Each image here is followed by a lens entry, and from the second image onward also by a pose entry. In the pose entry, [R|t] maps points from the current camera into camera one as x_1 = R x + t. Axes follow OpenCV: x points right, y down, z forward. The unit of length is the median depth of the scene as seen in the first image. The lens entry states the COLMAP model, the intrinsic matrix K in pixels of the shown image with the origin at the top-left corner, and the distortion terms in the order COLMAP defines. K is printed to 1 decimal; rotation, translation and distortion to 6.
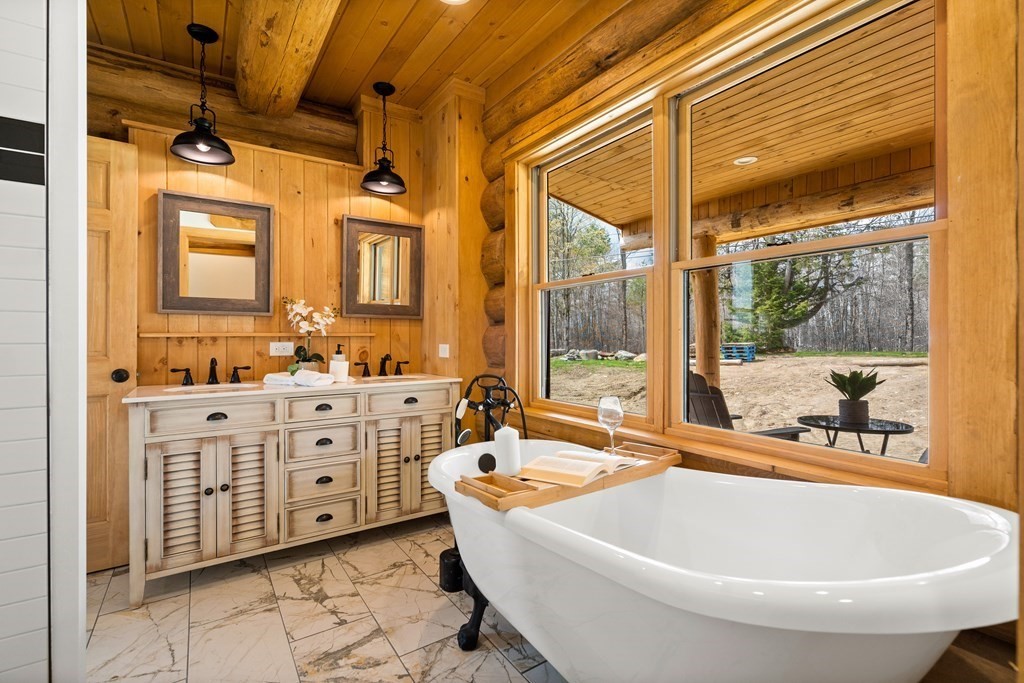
lens RADIAL K [[466.8, 0, 514.5], [0, 466.8, 339.9], [0, 0, 1]] dist [0.001763, -0.000162]
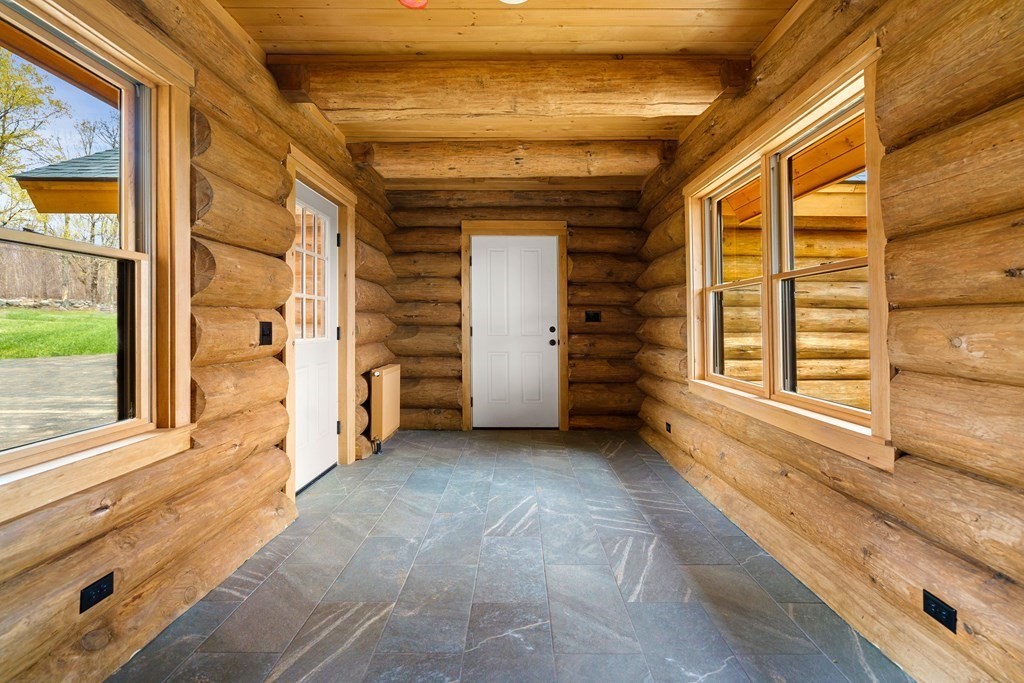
lens RADIAL K [[466.8, 0, 510.1], [0, 466.8, 332.5], [0, 0, 1]] dist [0.001763, -0.000162]
pose [[0.825882, -0.000348, -0.563843, 0.360274], [0.004403, 0.999973, 0.005832, -0.000403], [0.563825, -0.007299, 0.825862, -0.456307]]
